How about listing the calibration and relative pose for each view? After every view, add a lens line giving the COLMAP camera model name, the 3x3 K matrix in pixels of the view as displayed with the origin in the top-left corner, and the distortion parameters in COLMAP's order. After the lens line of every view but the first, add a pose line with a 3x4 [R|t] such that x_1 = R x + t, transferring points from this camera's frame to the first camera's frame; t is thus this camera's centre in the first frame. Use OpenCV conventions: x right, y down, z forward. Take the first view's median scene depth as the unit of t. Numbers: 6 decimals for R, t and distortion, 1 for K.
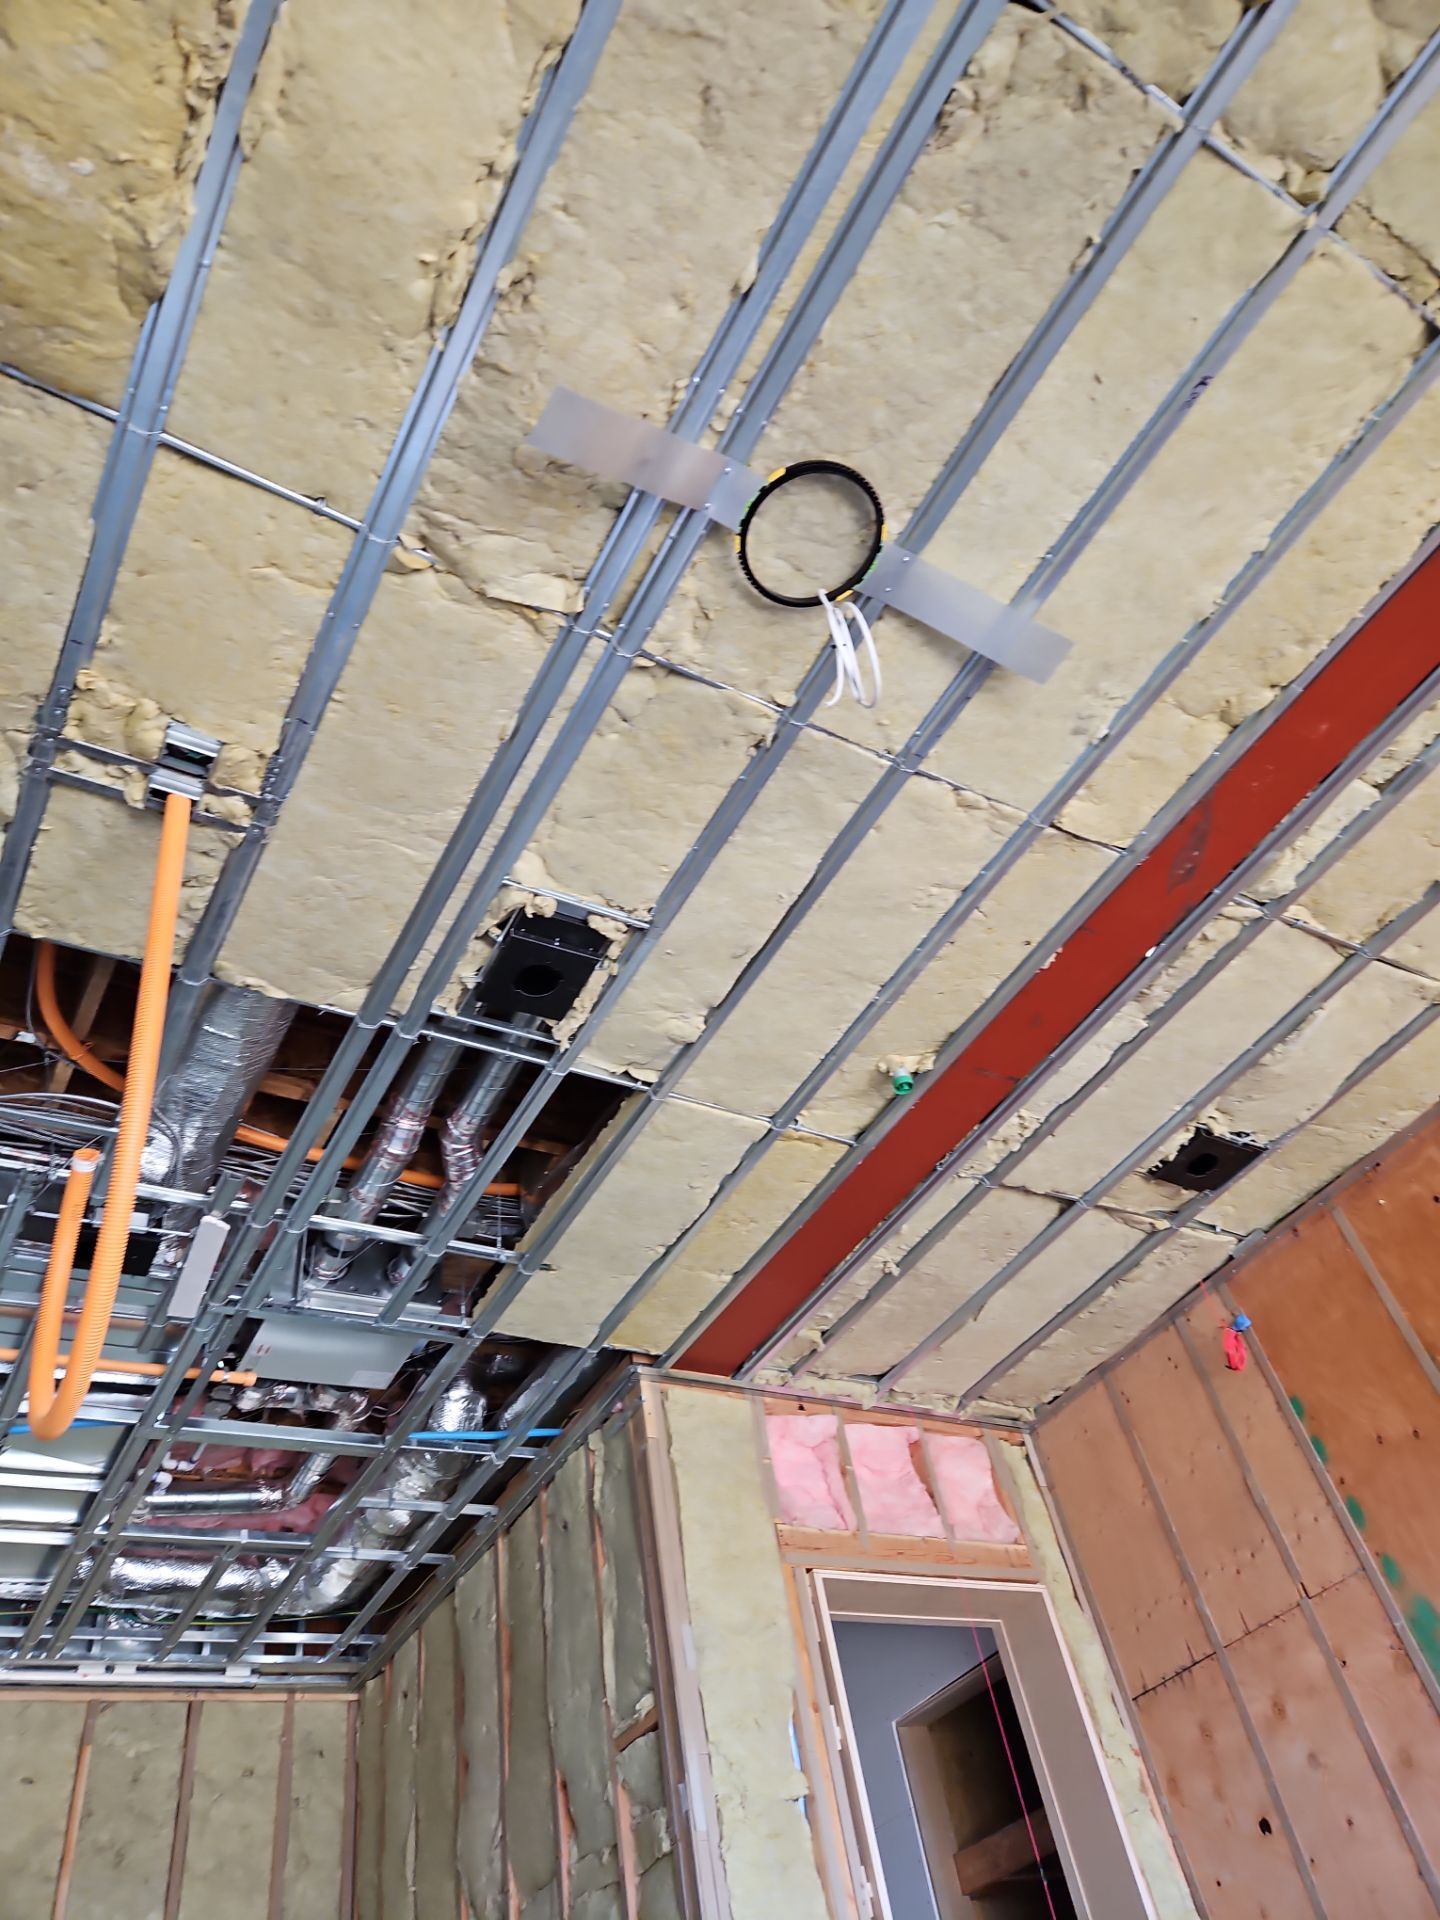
lens RADIAL K [[1326.0, 0, 722.8], [0, 1326.0, 963.6], [0, 0, 1]] dist [0.032633, -0.022900]
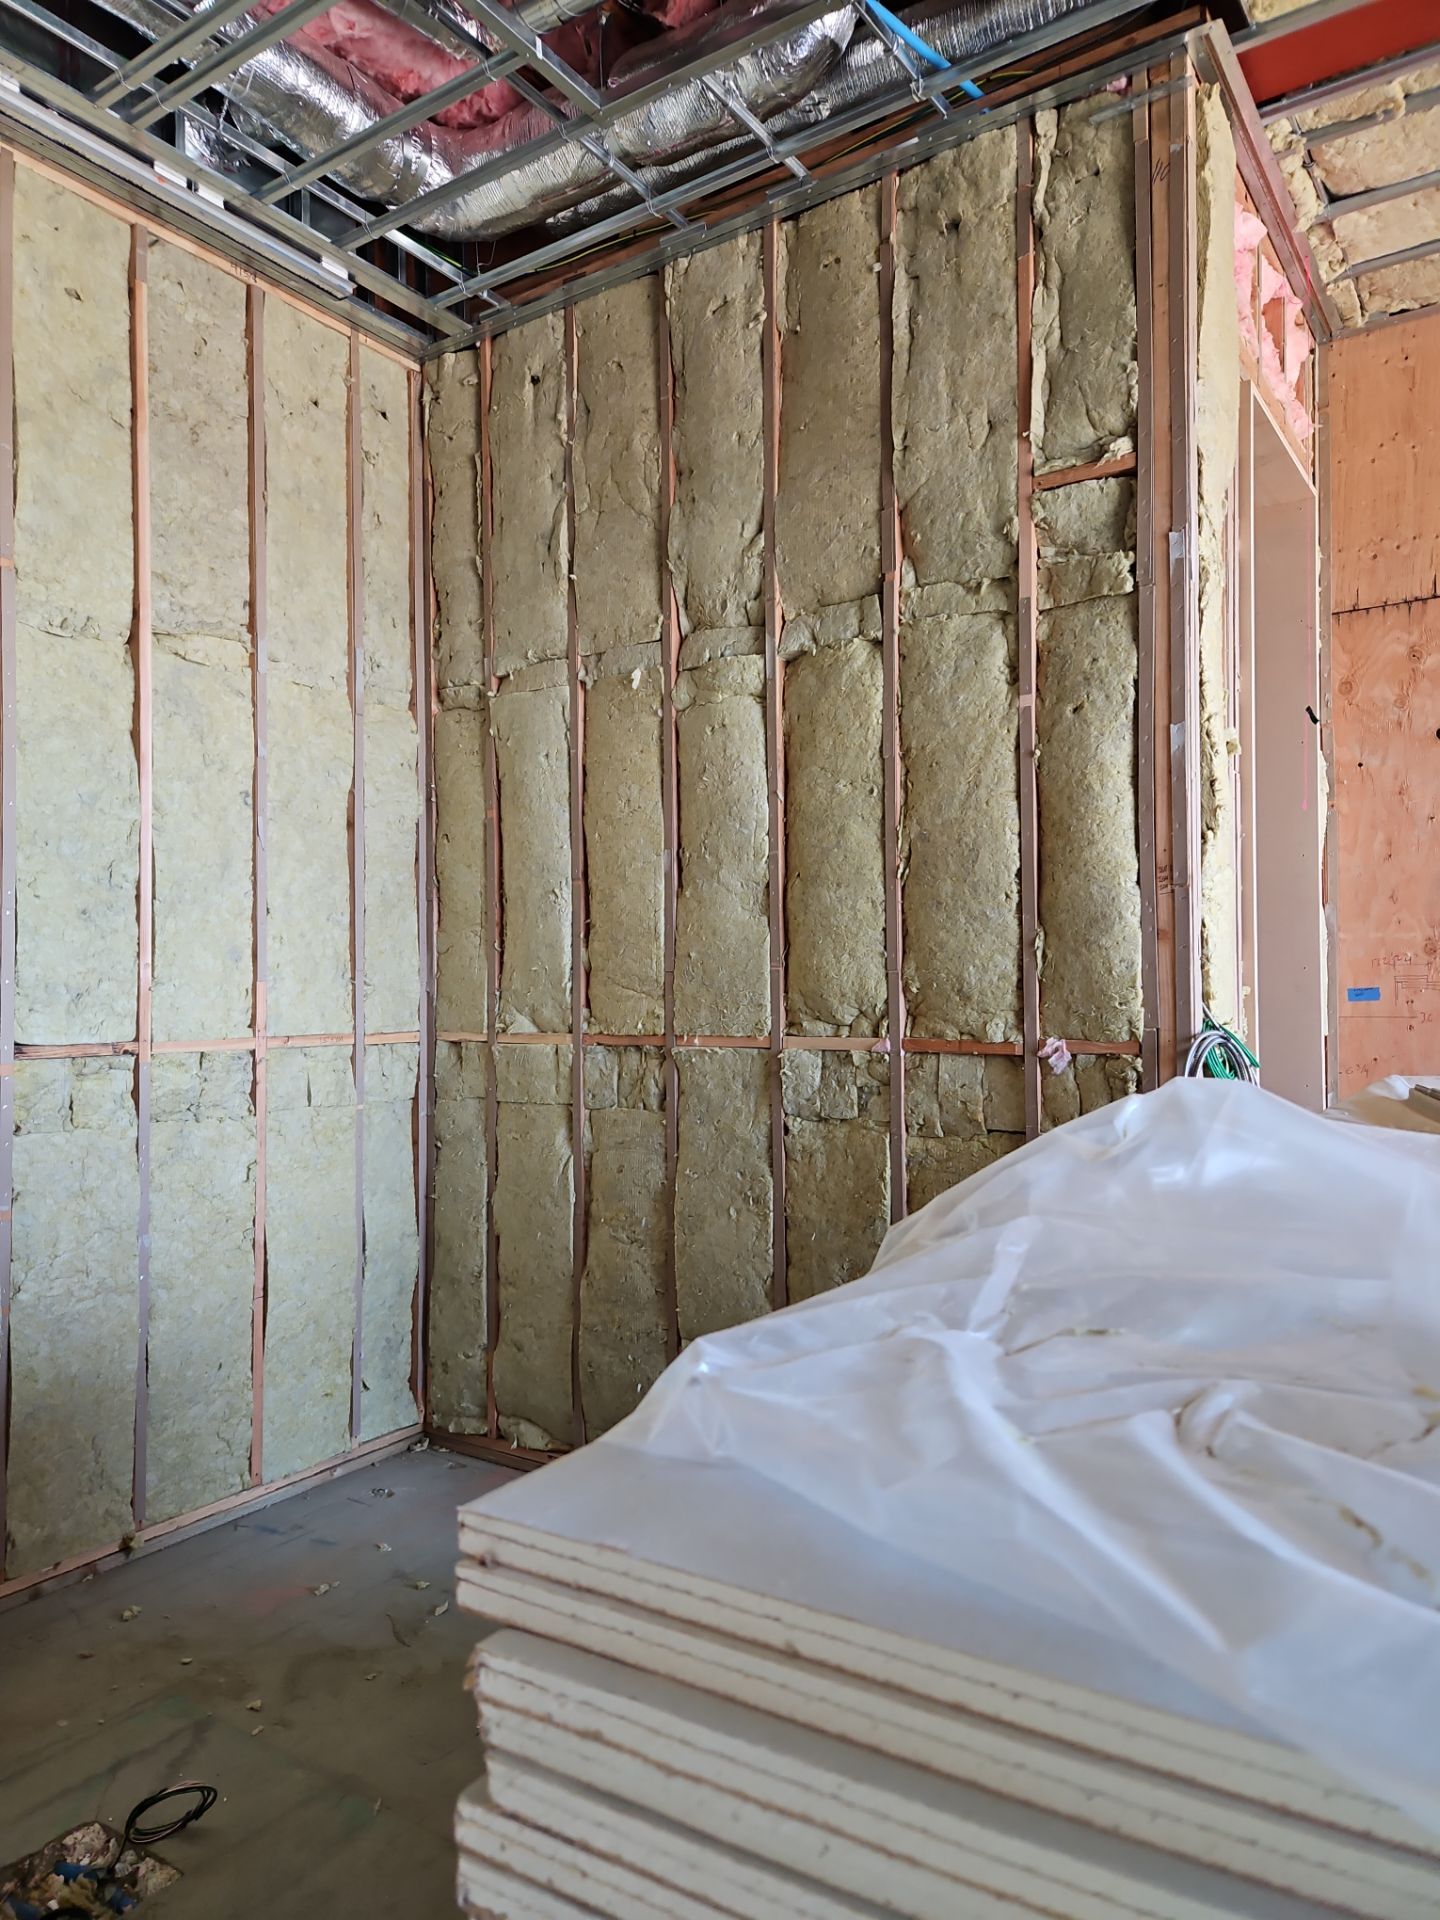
lens RADIAL K [[1326.0, 0, 779.7], [0, 1326.0, 996.0], [0, 0, 1]] dist [0.032633, -0.022900]
pose [[0.883562, 0.157375, 0.441080, -0.510272], [-0.415222, 0.698838, 0.582422, 0.335147], [-0.216584, -0.697753, 0.682812, 0.167479]]
